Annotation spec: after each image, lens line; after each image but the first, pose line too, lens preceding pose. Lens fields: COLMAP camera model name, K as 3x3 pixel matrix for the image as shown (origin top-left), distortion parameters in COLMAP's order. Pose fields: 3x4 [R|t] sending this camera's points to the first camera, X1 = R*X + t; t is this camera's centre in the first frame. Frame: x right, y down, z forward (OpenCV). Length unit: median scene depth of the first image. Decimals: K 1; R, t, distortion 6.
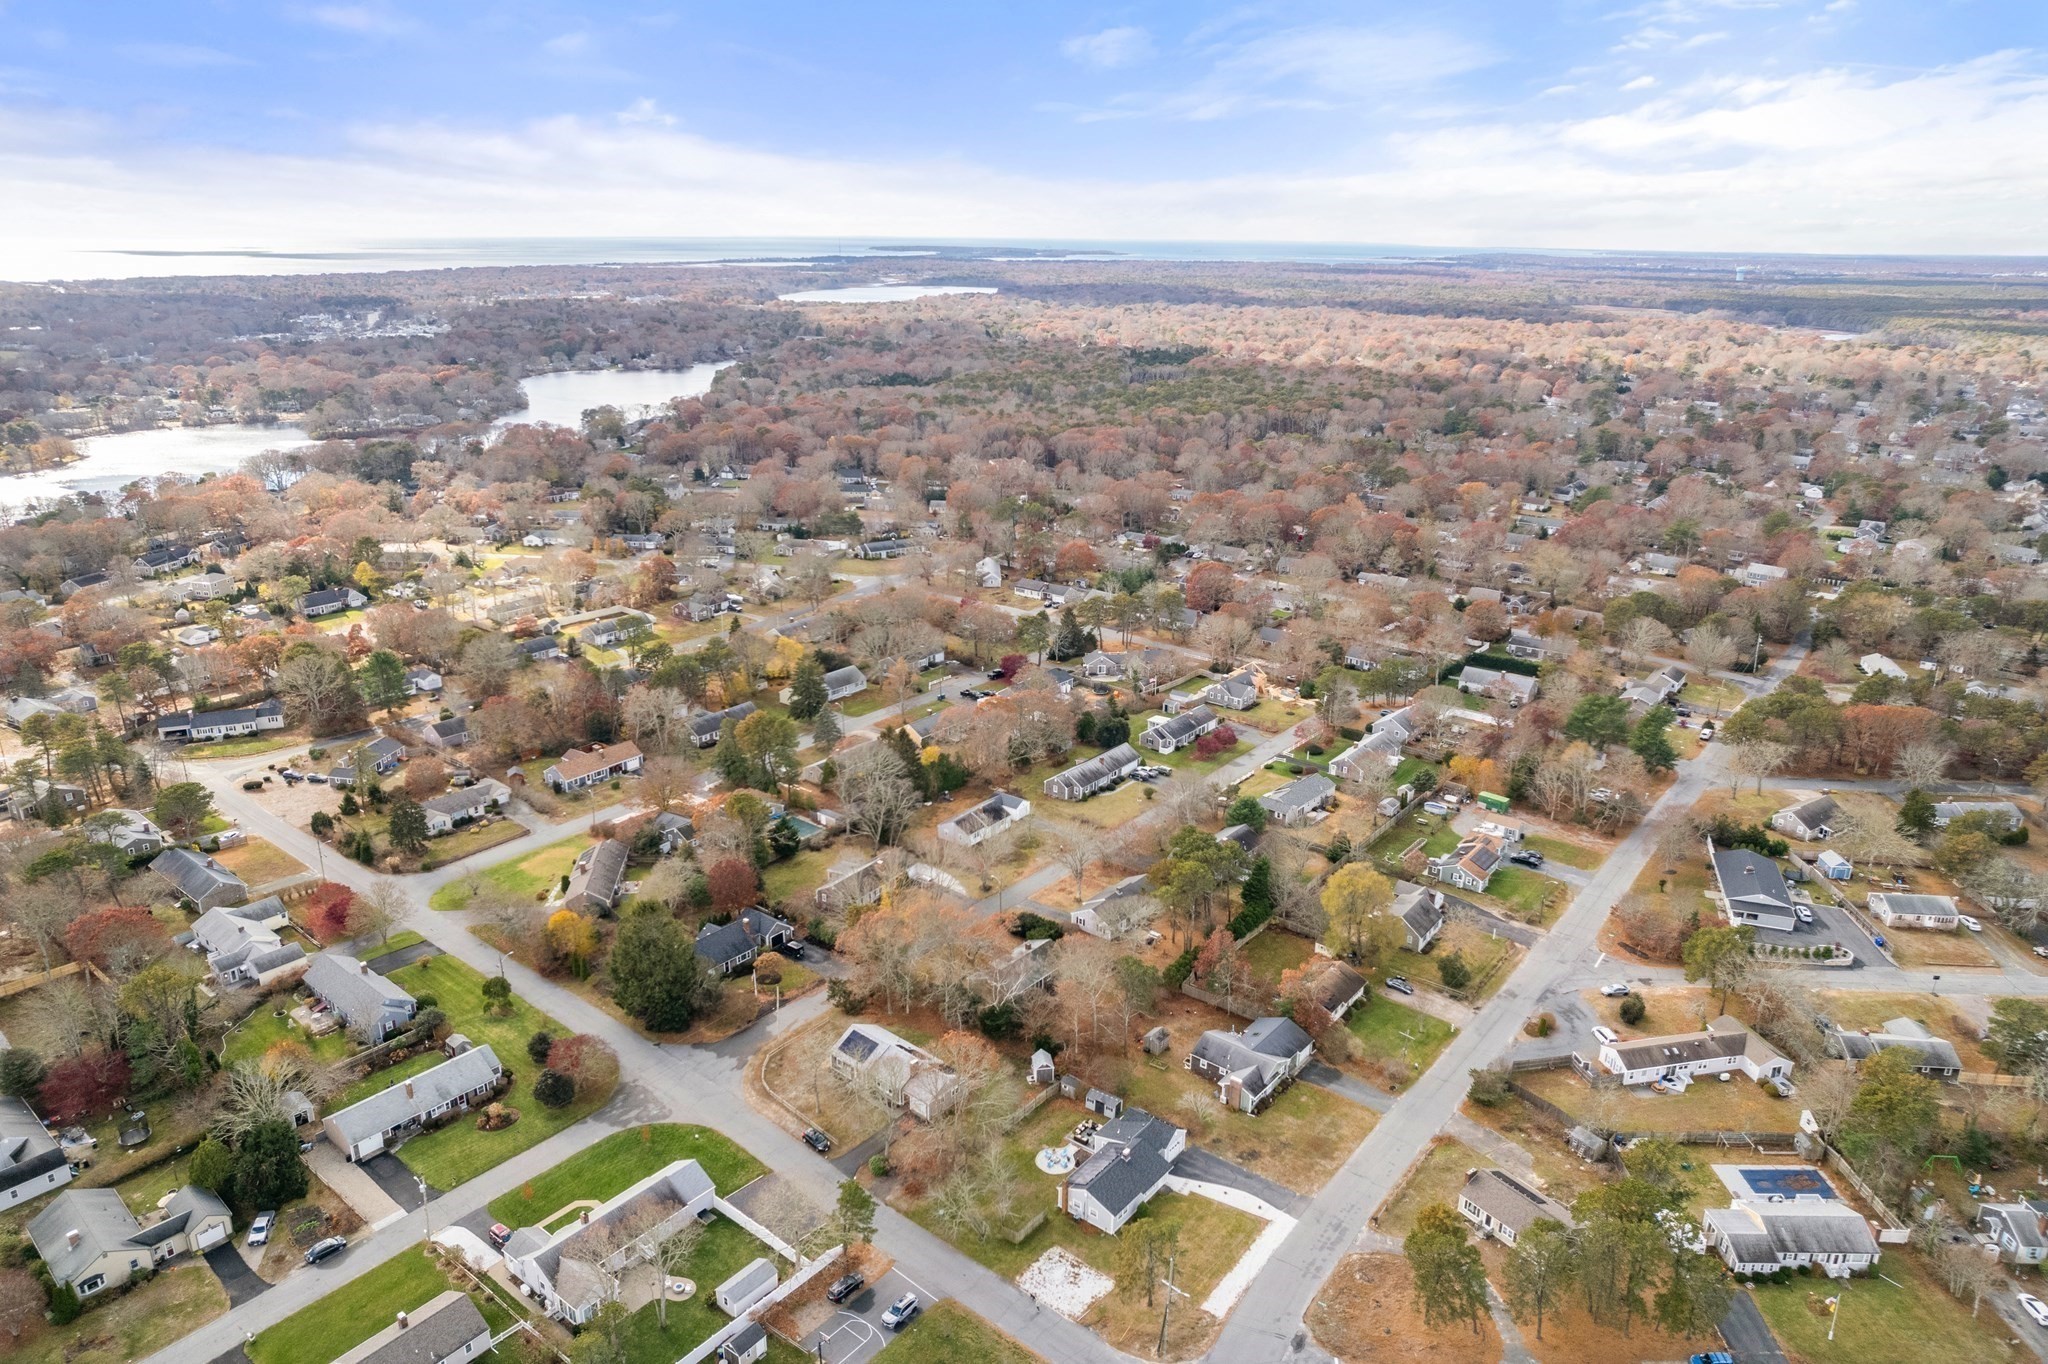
lens RADIAL K [[1345.2, 0, 1038.4], [0, 1345.2, 685.8], [0, 0, 1]] dist [-0.063667, 0.051967]
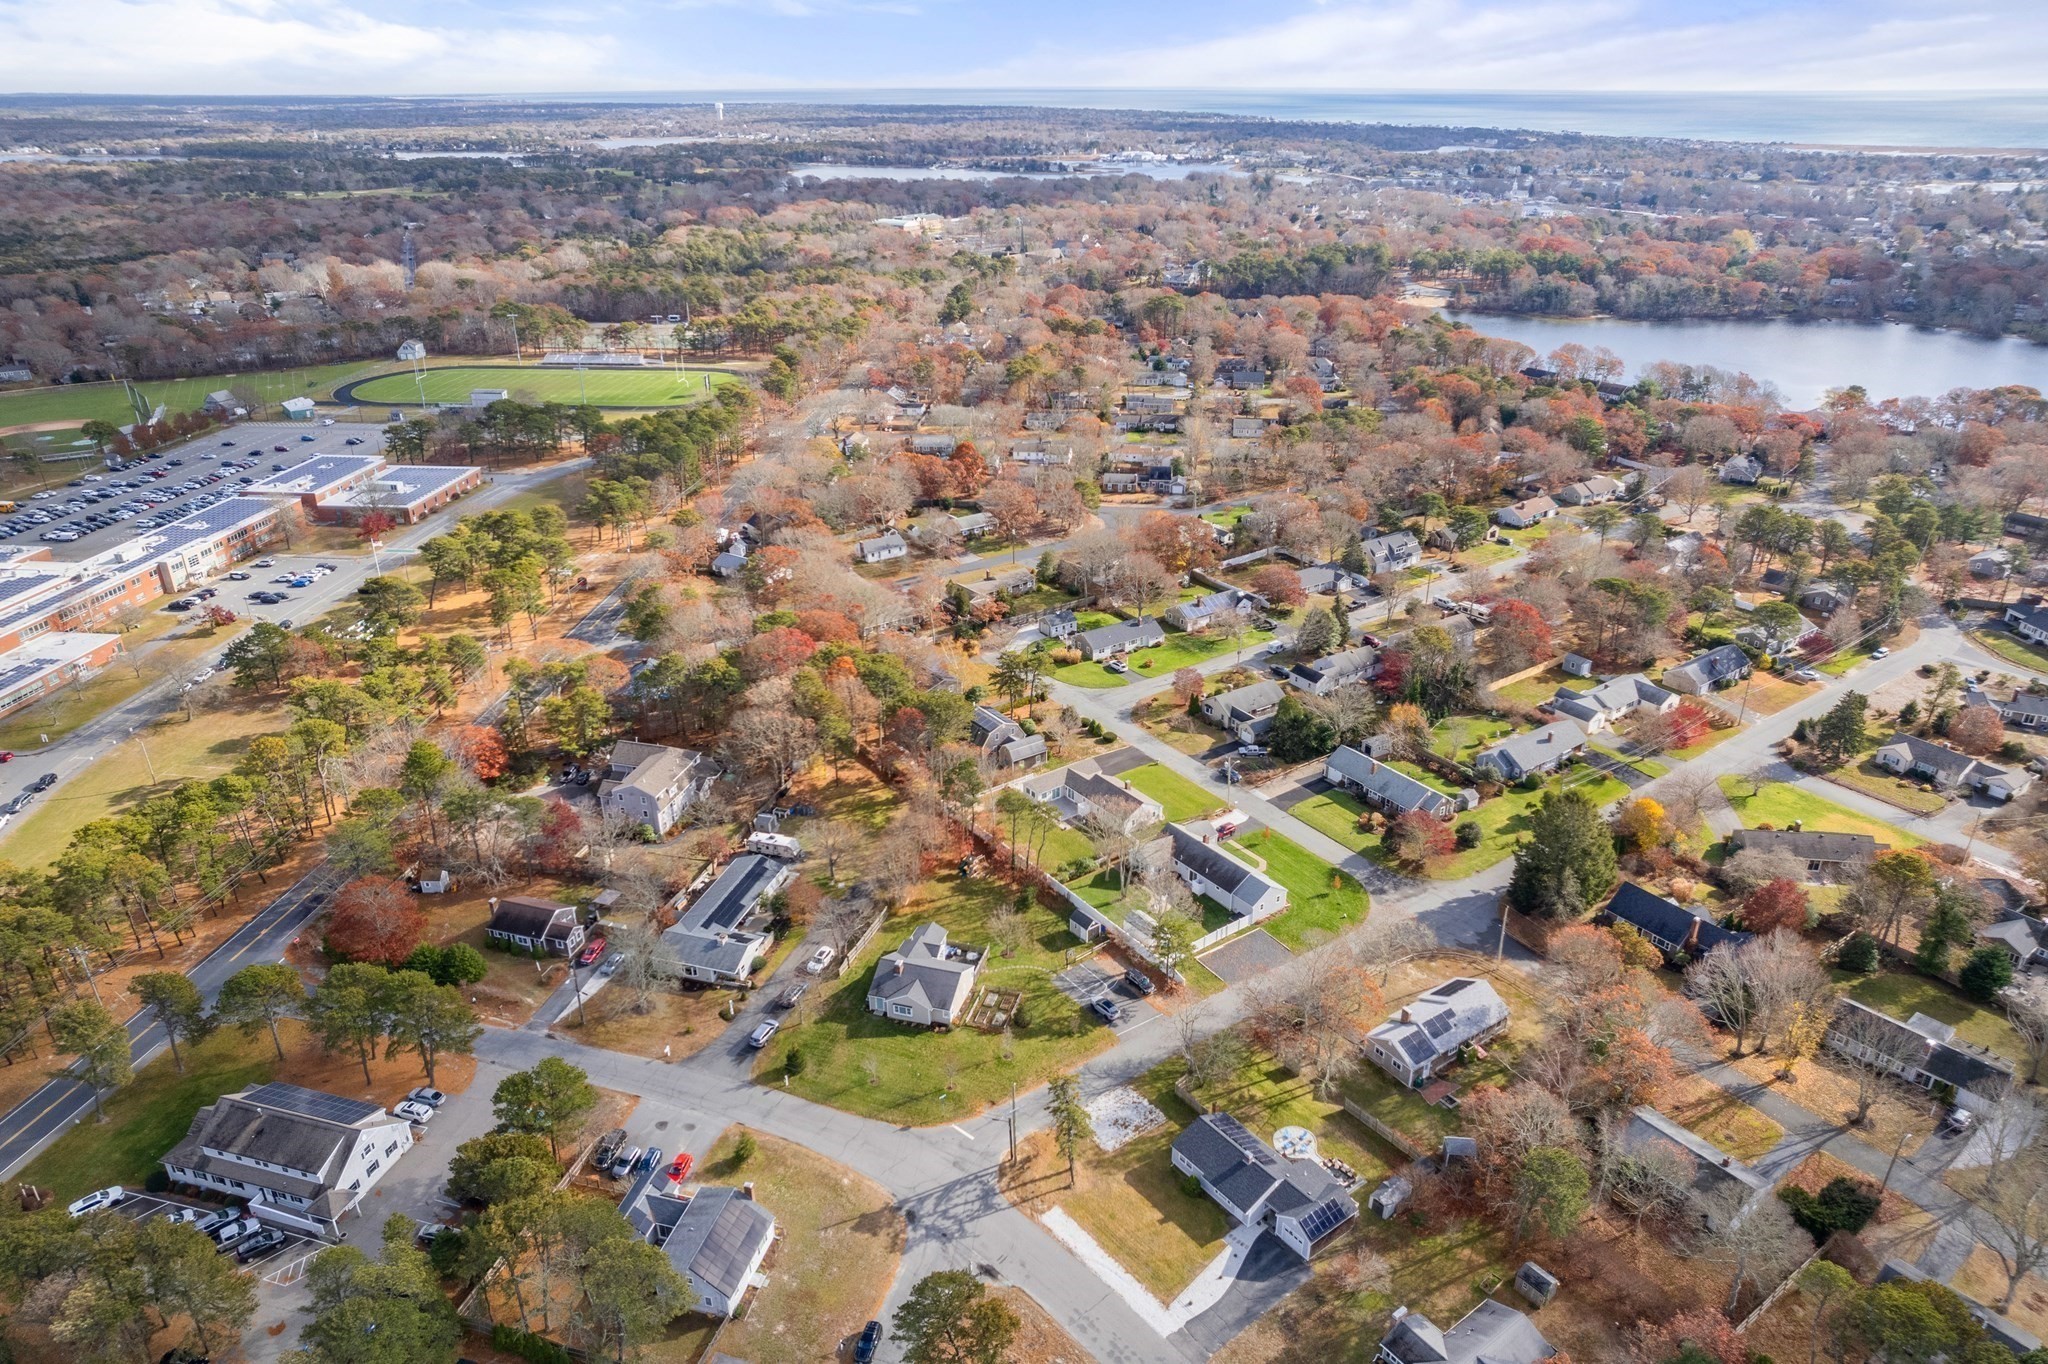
lens RADIAL K [[1305.1, 0, 1042.5], [0, 1305.1, 716.4], [0, 0, 1]] dist [-0.070951, 0.064555]
pose [[-0.260769, 0.418024, -0.870204, 0.587786], [-0.312110, 0.816480, 0.485745, -0.212512], [0.913557, 0.398267, -0.082443, 0.671787]]
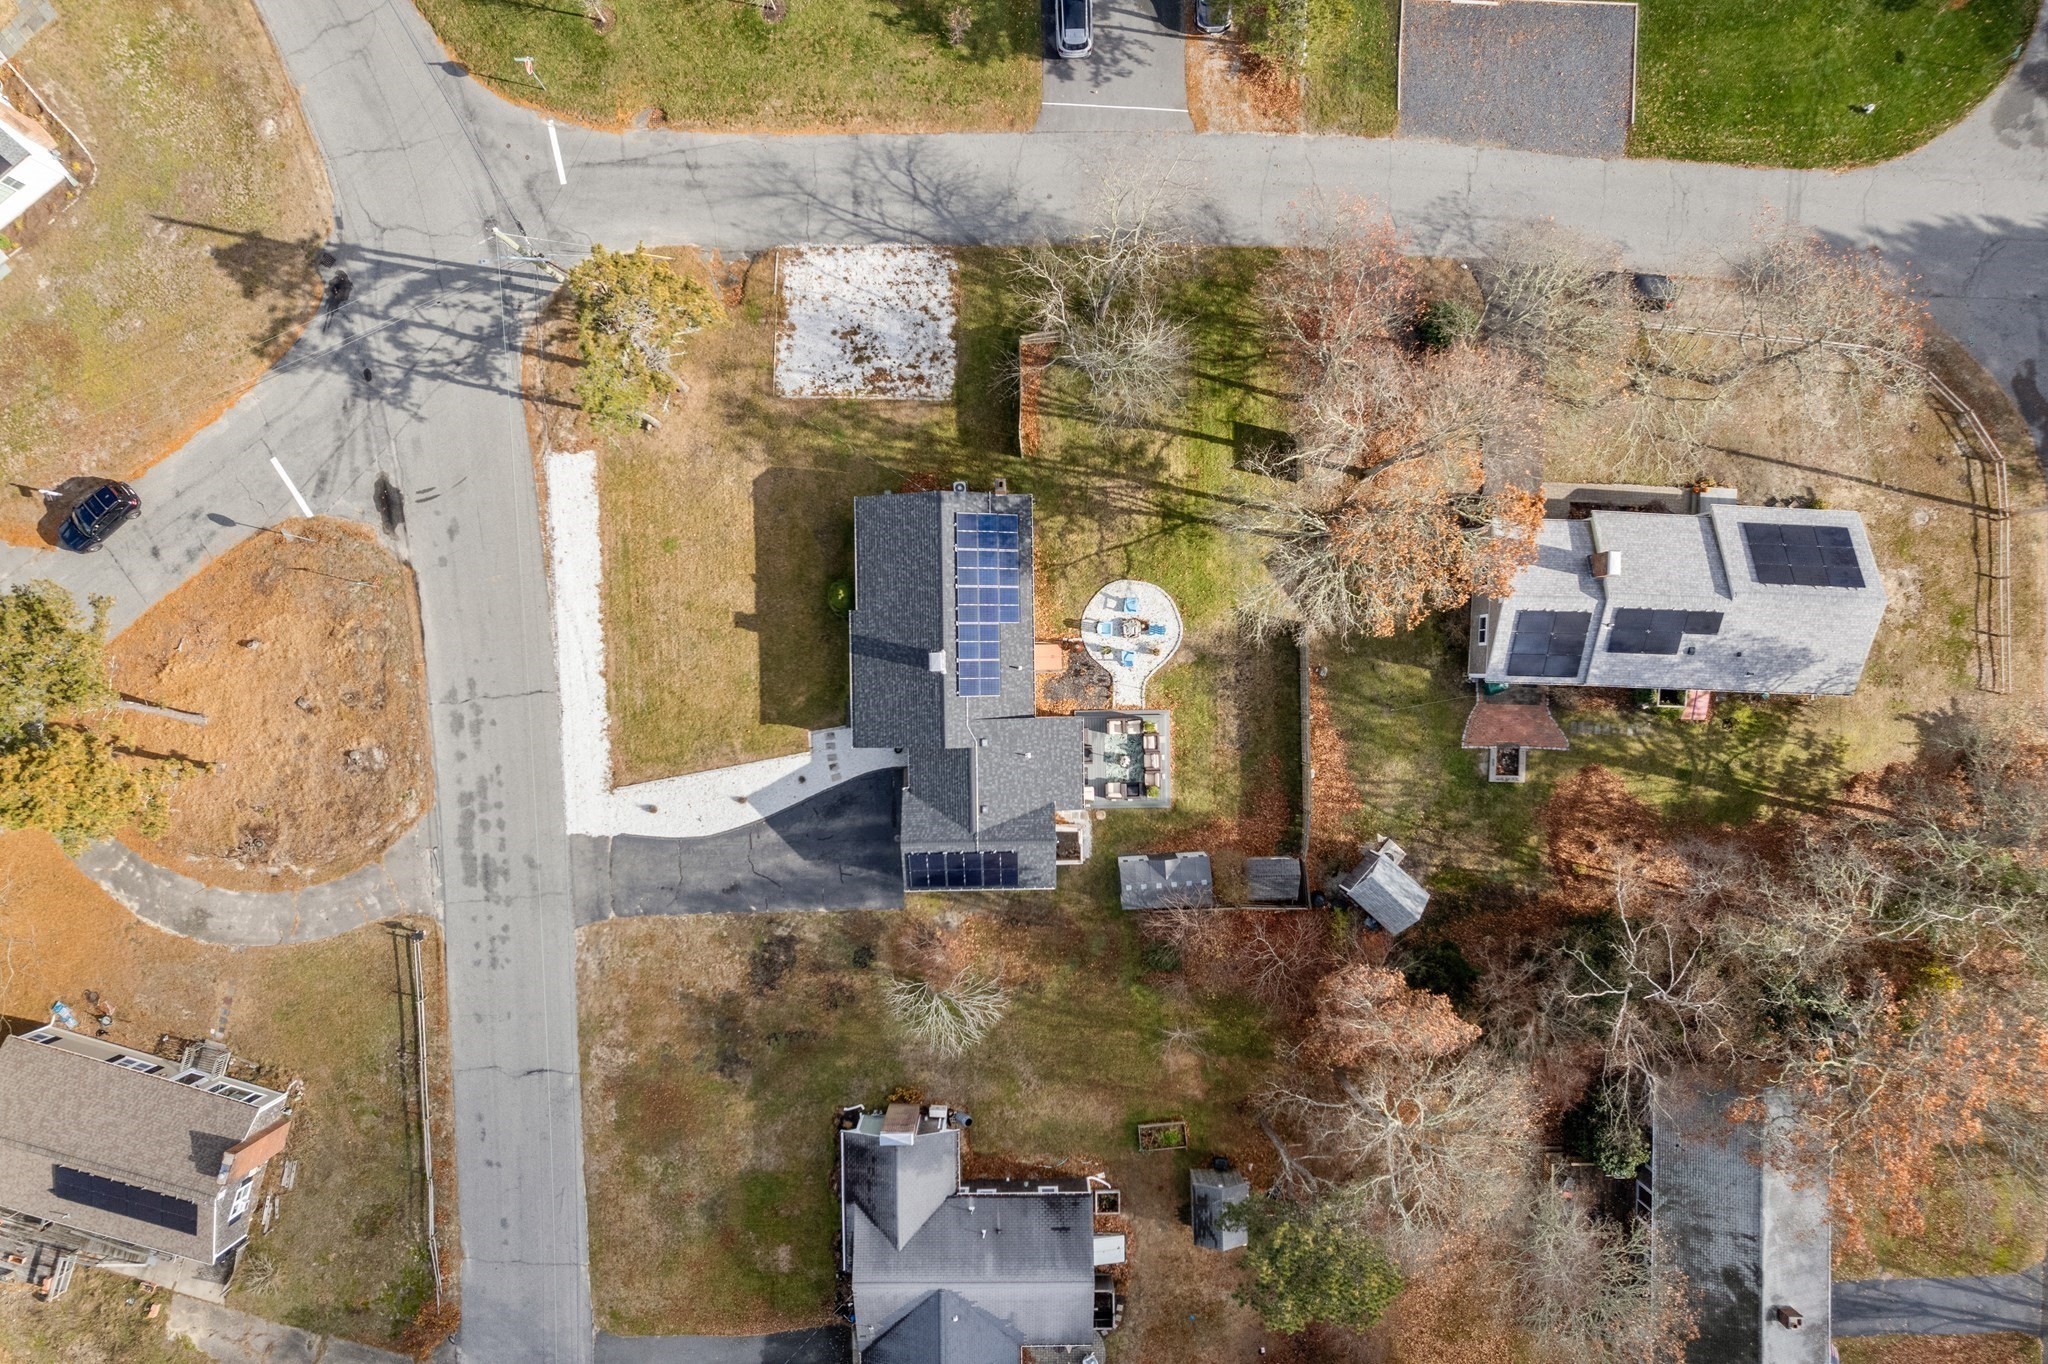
lens RADIAL K [[1305.1, 0, 1042.5], [0, 1305.1, 716.4], [0, 0, 1]] dist [-0.070951, 0.064555]
pose [[-0.781646, 0.623564, -0.014064, 0.046405], [-0.216185, -0.249703, 0.943882, -0.010168], [0.585059, 0.740821, 0.329984, 0.734500]]
